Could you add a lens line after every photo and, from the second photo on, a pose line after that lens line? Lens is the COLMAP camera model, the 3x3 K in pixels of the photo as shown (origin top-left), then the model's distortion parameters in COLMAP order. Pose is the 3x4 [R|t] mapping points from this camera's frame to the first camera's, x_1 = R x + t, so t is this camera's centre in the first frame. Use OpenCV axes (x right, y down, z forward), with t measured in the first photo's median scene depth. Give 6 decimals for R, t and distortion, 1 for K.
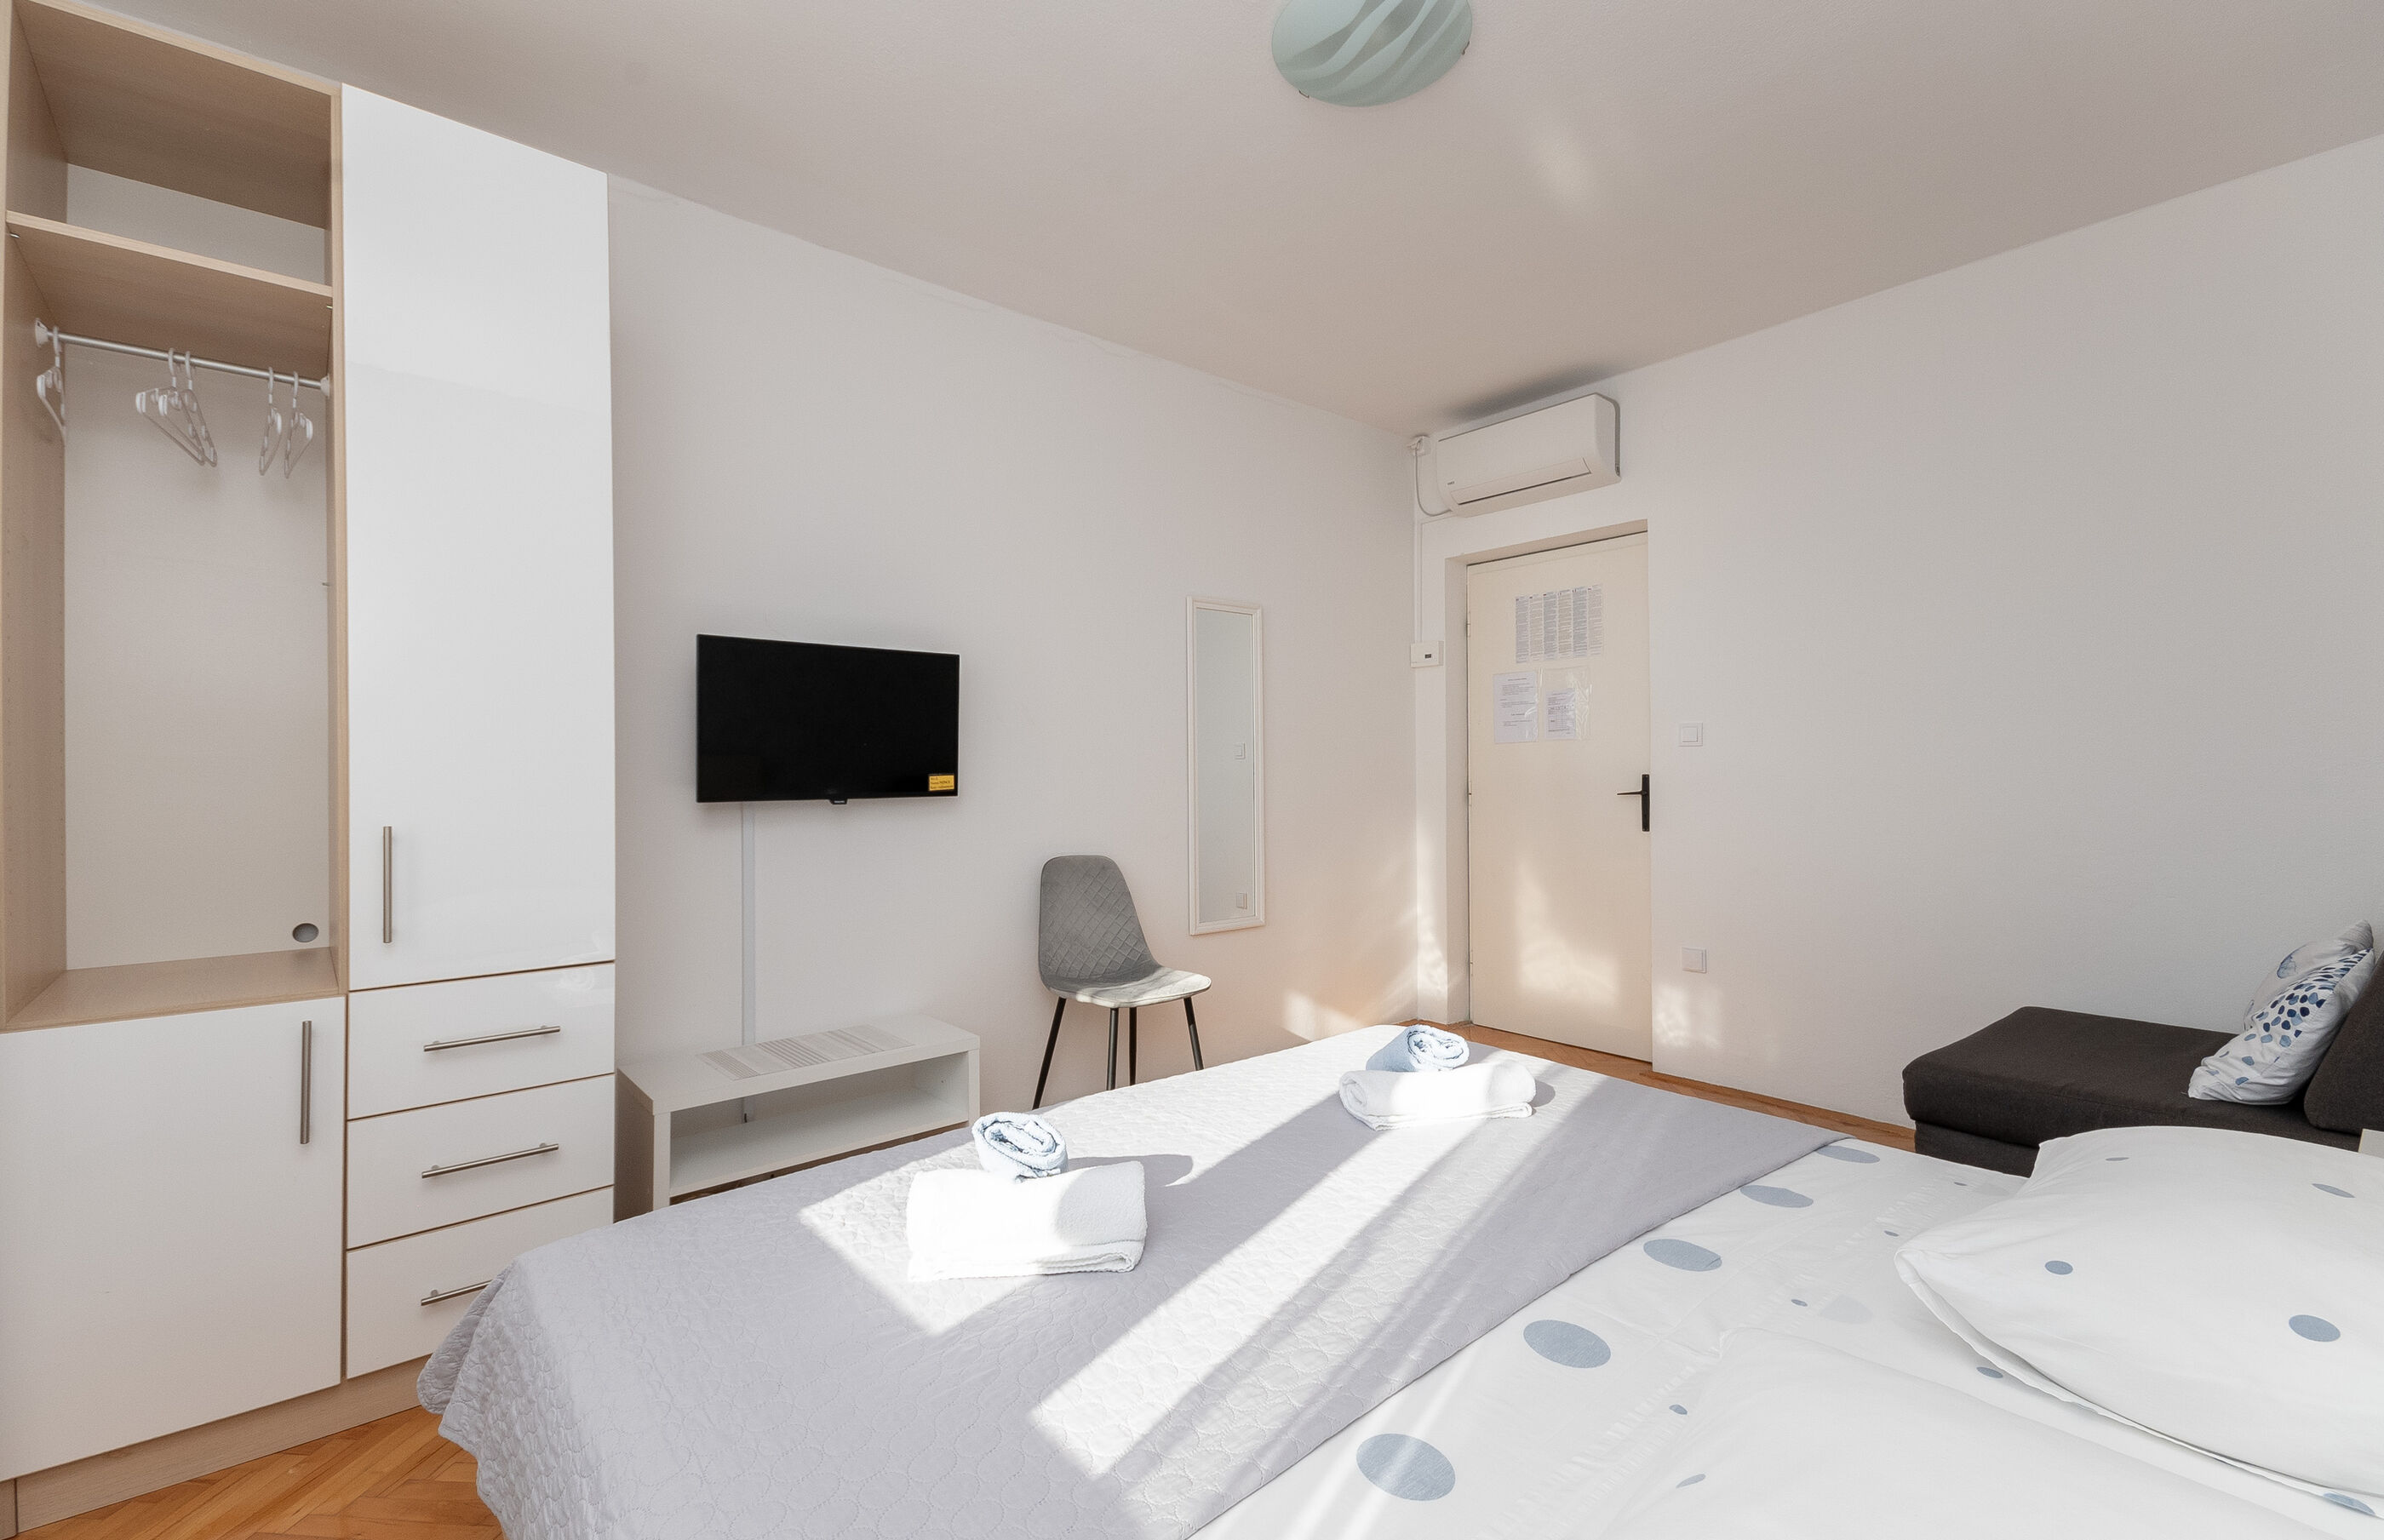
lens RADIAL K [[1023.6, 0, 1192.0], [0, 1023.6, 770.0], [0, 0, 1]] dist [0.009908, -0.000041]
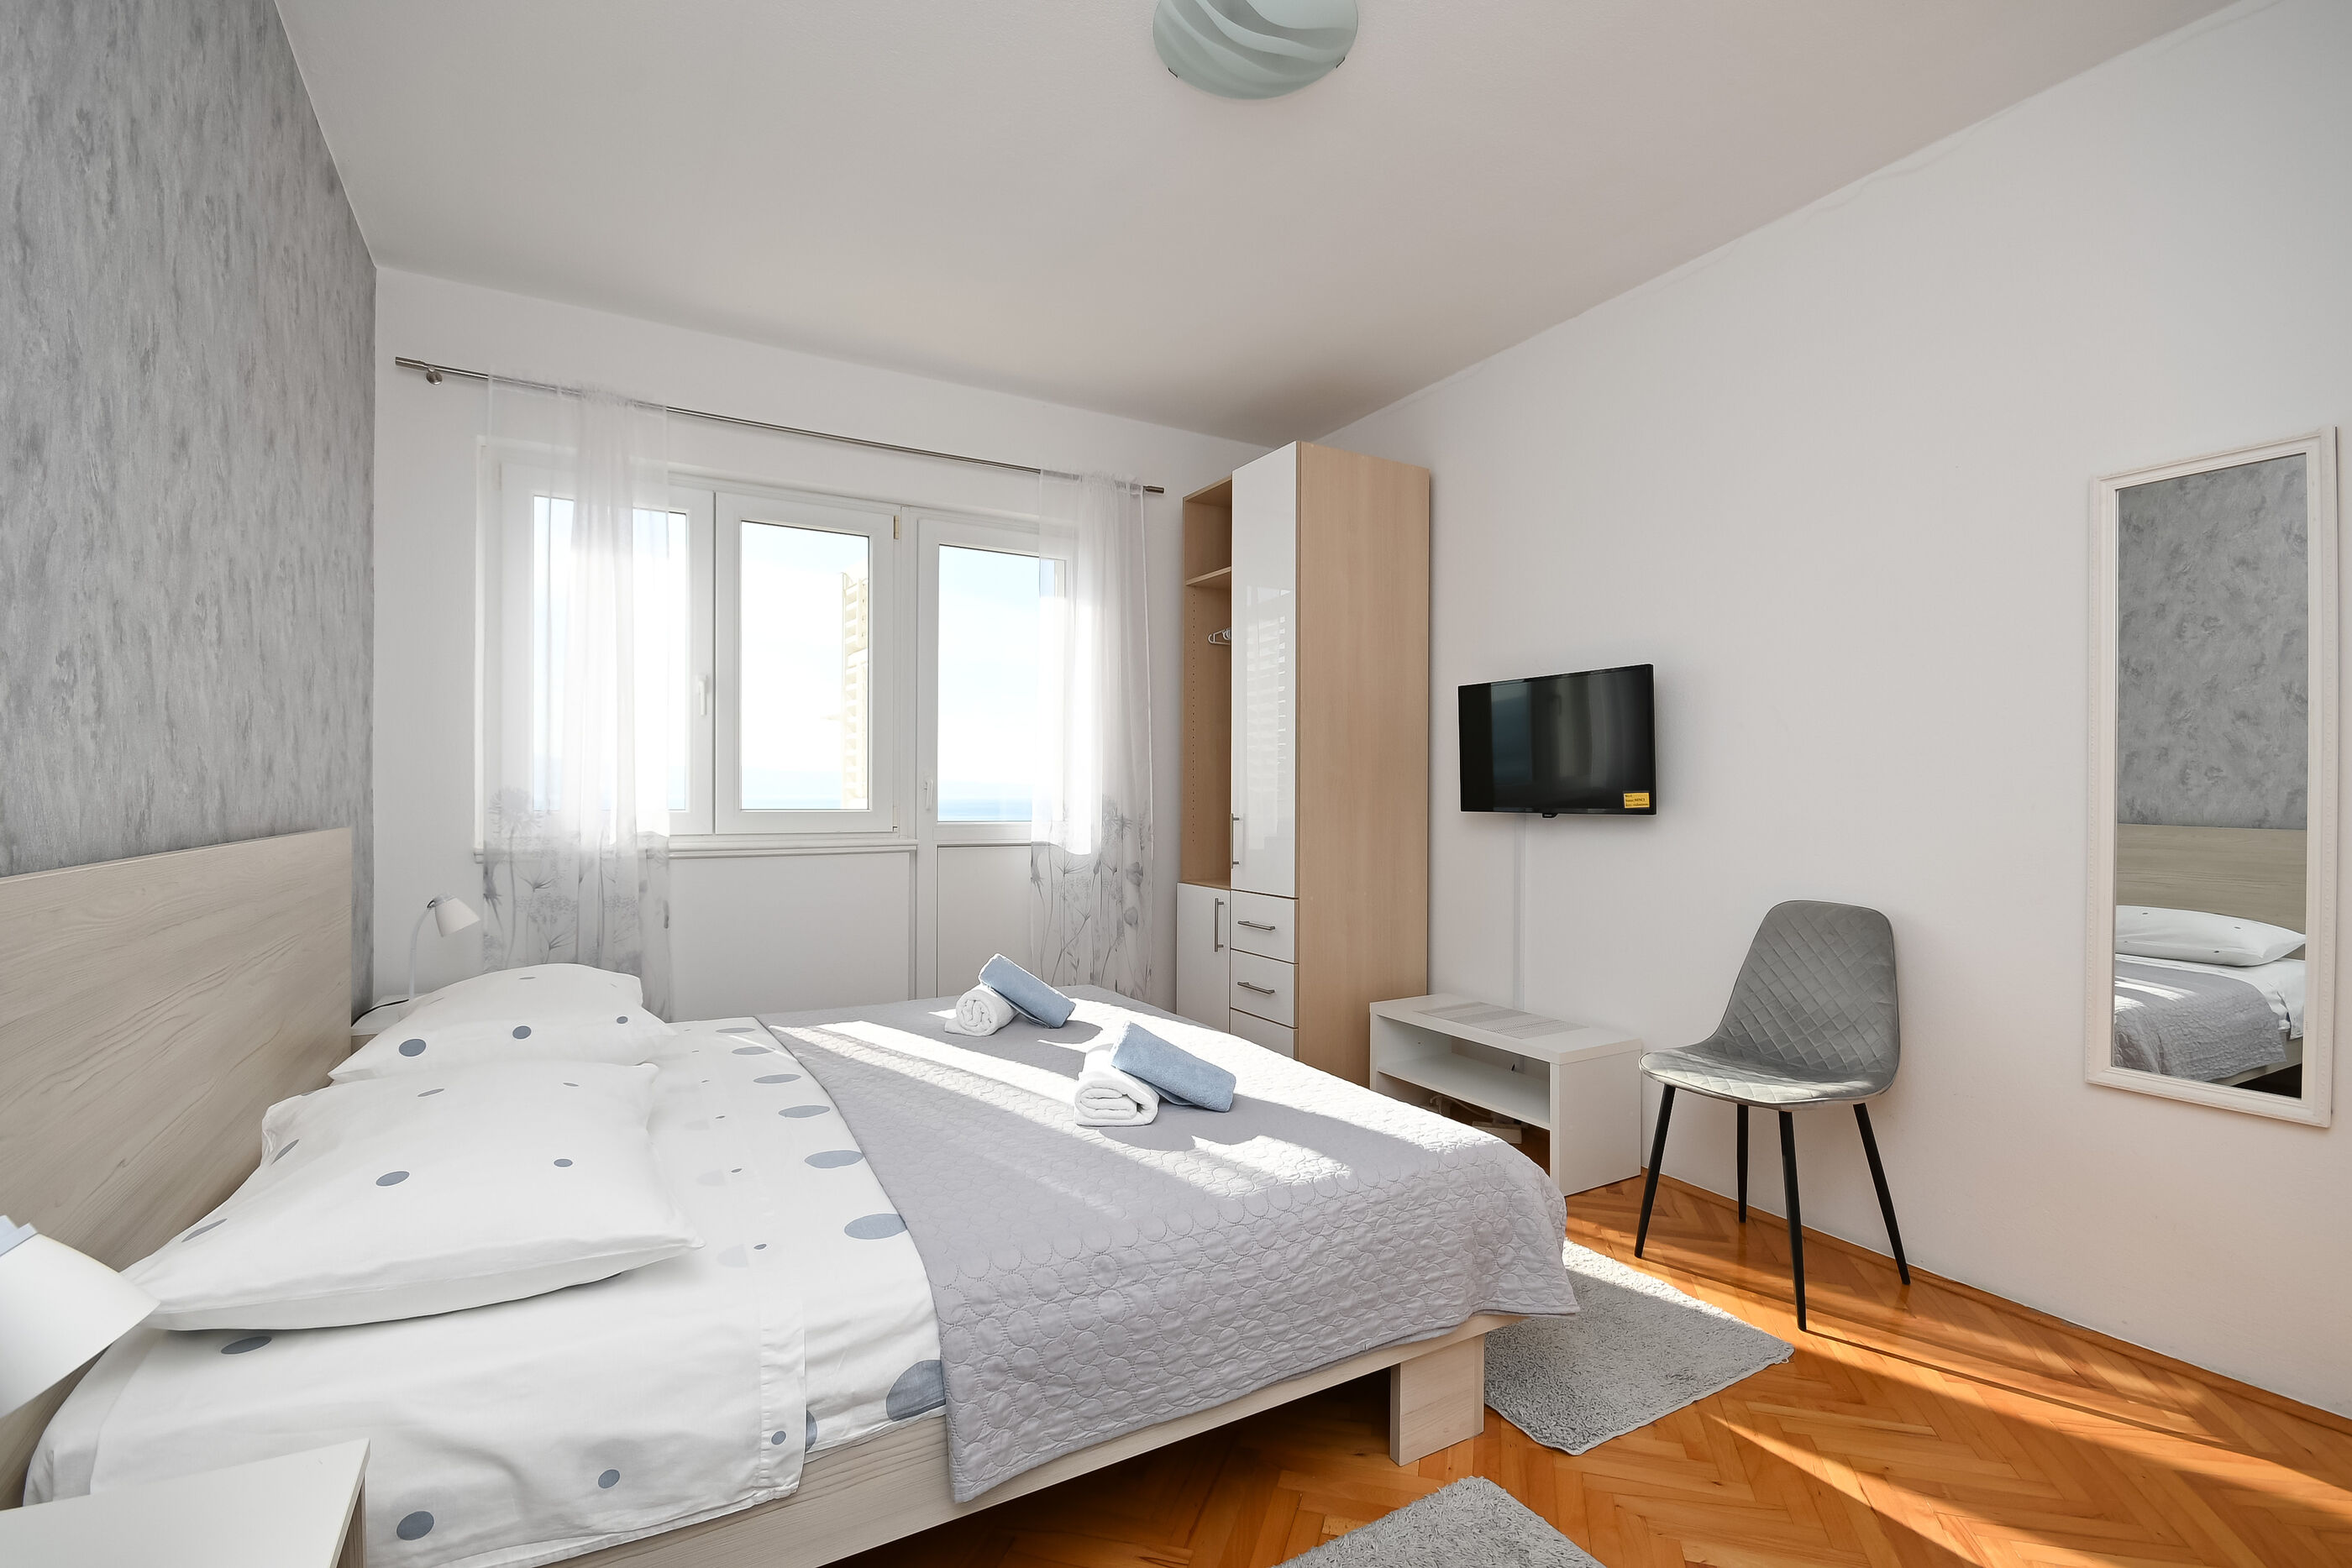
lens RADIAL K [[1066.8, 0, 1224.2], [0, 1066.8, 781.7], [0, 0, 1]] dist [0.000864, 0.000148]
pose [[-0.161002, -0.004494, -0.986944, 1.200648], [-0.004282, 0.999983, -0.003855, 0.000679], [0.986945, 0.003606, -0.161018, 1.166079]]
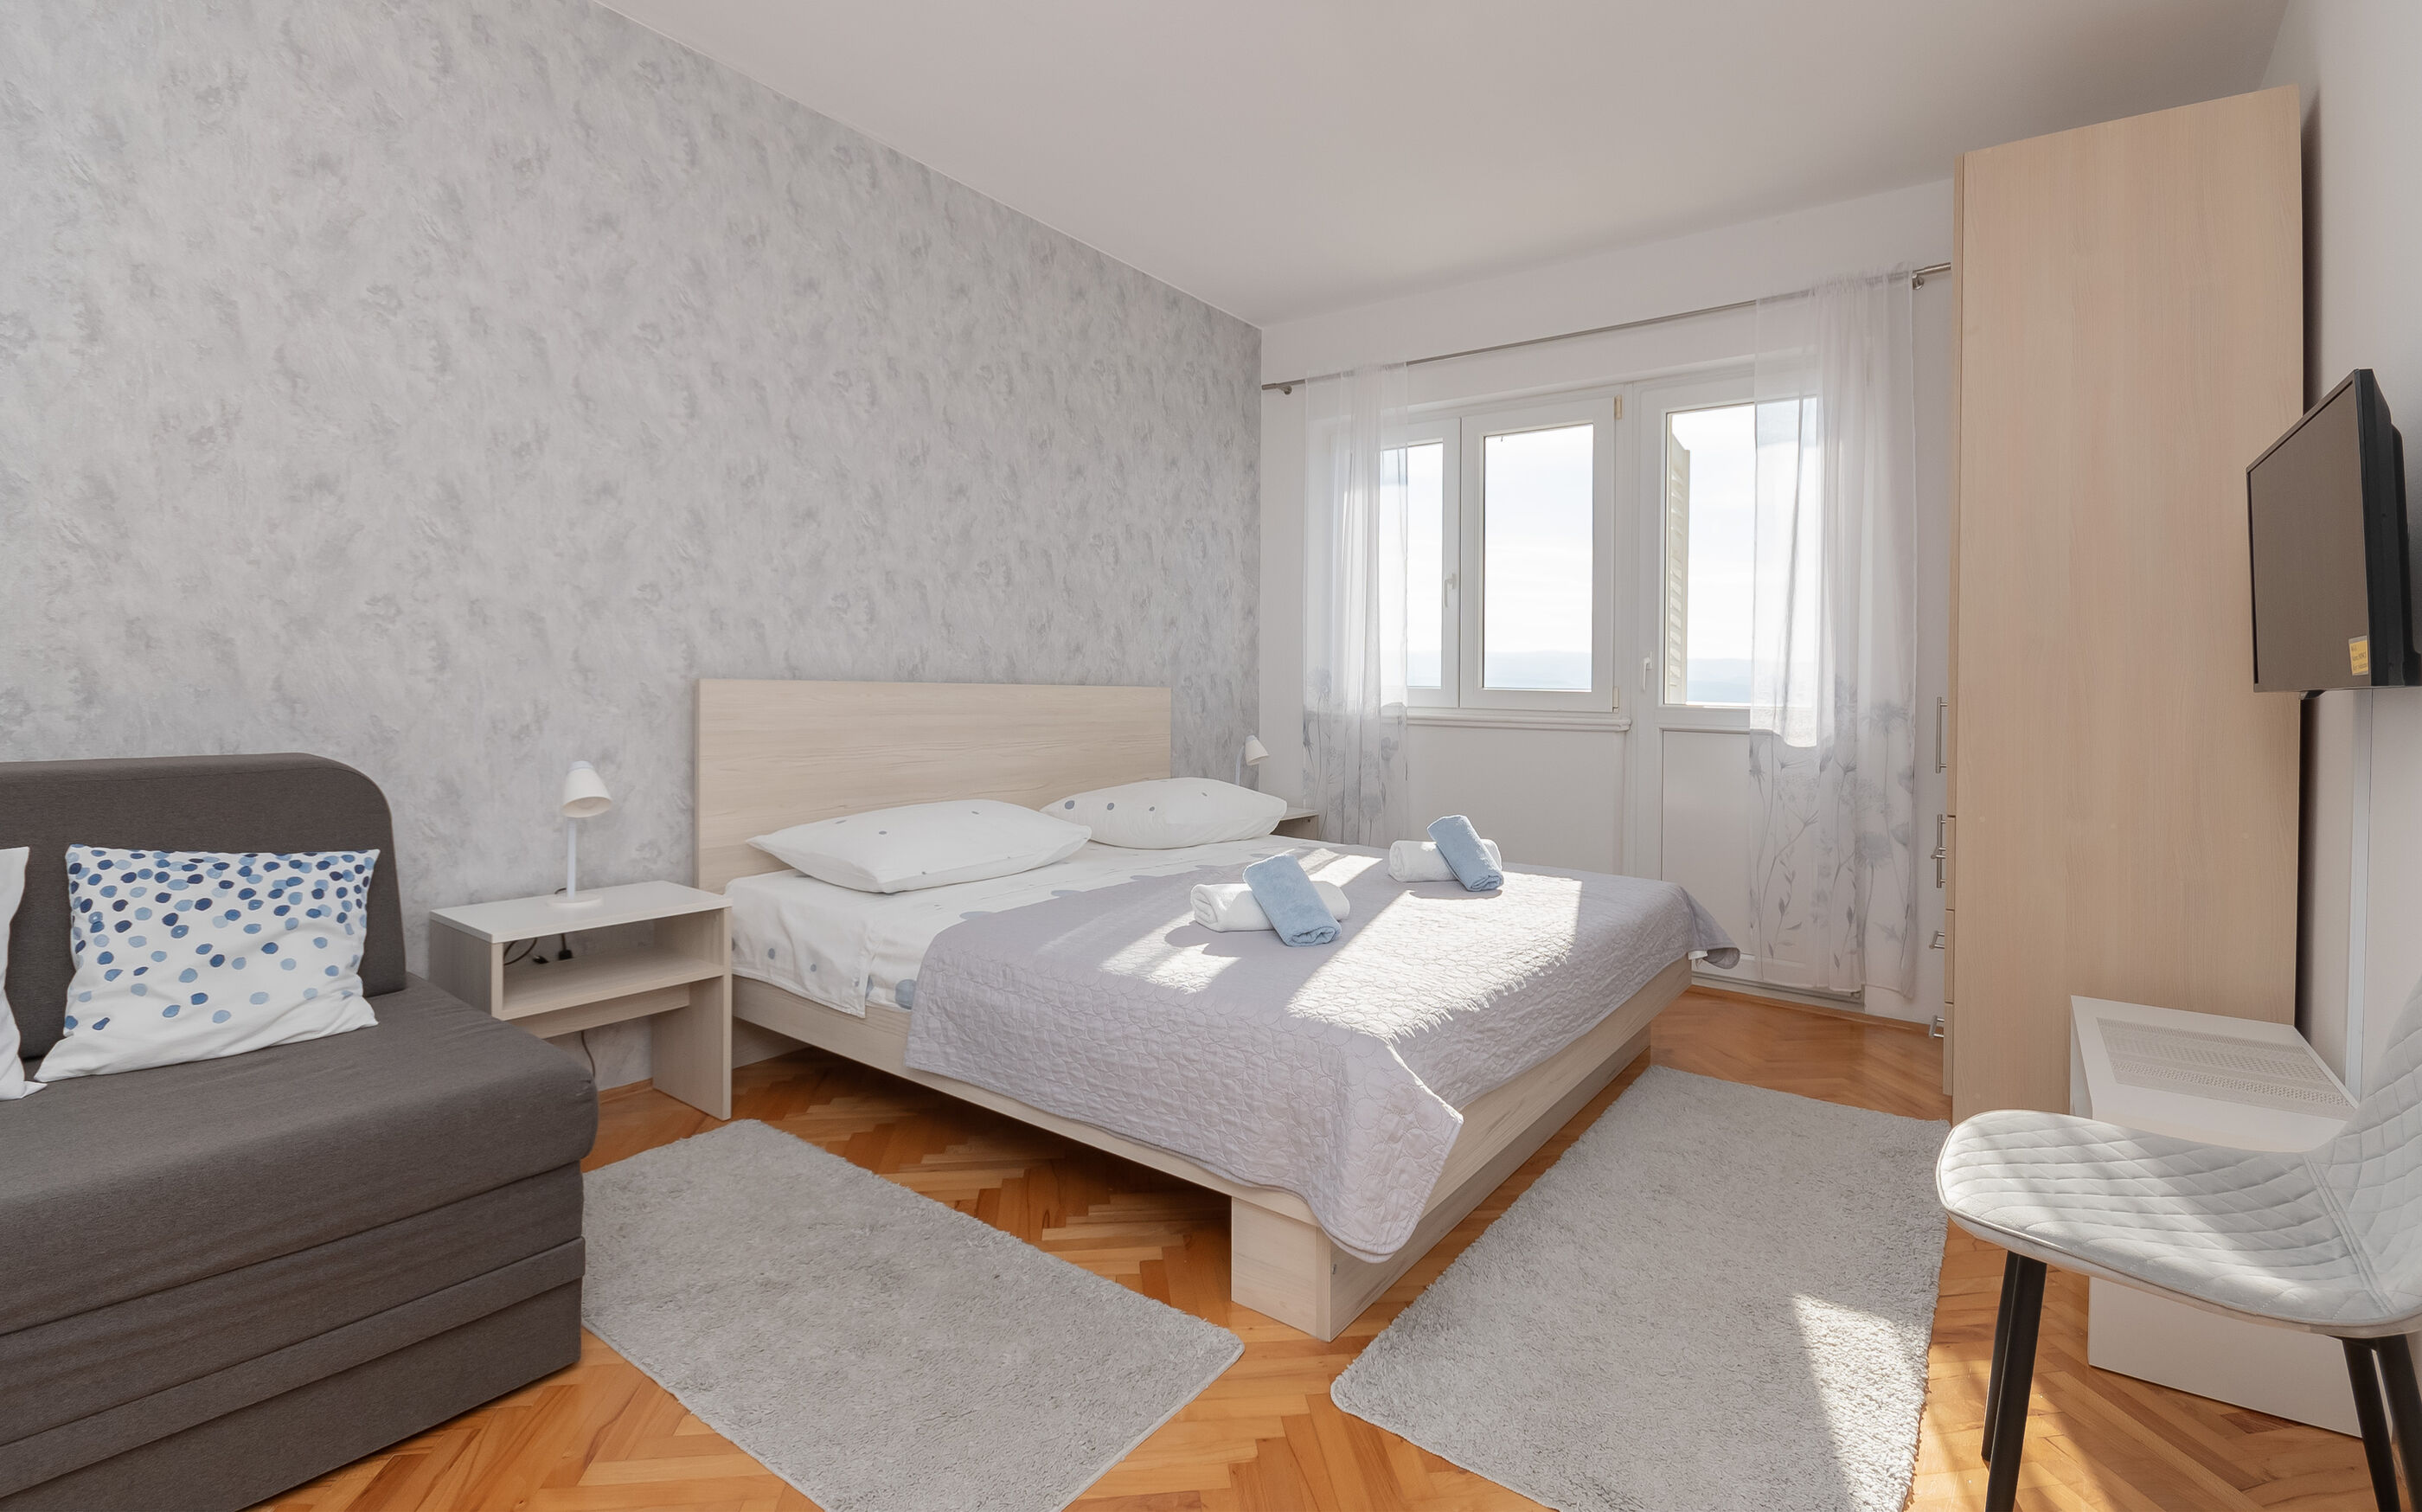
lens RADIAL K [[1099.2, 0, 1213.8], [0, 1099.2, 692.7], [0, 0, 1]] dist [-0.003956, -0.000129]
pose [[-0.973704, -0.011083, -0.227548, 0.549392], [-0.013096, 0.999887, 0.007336, 0.045984], [0.227441, 0.010123, -0.973739, 2.037154]]
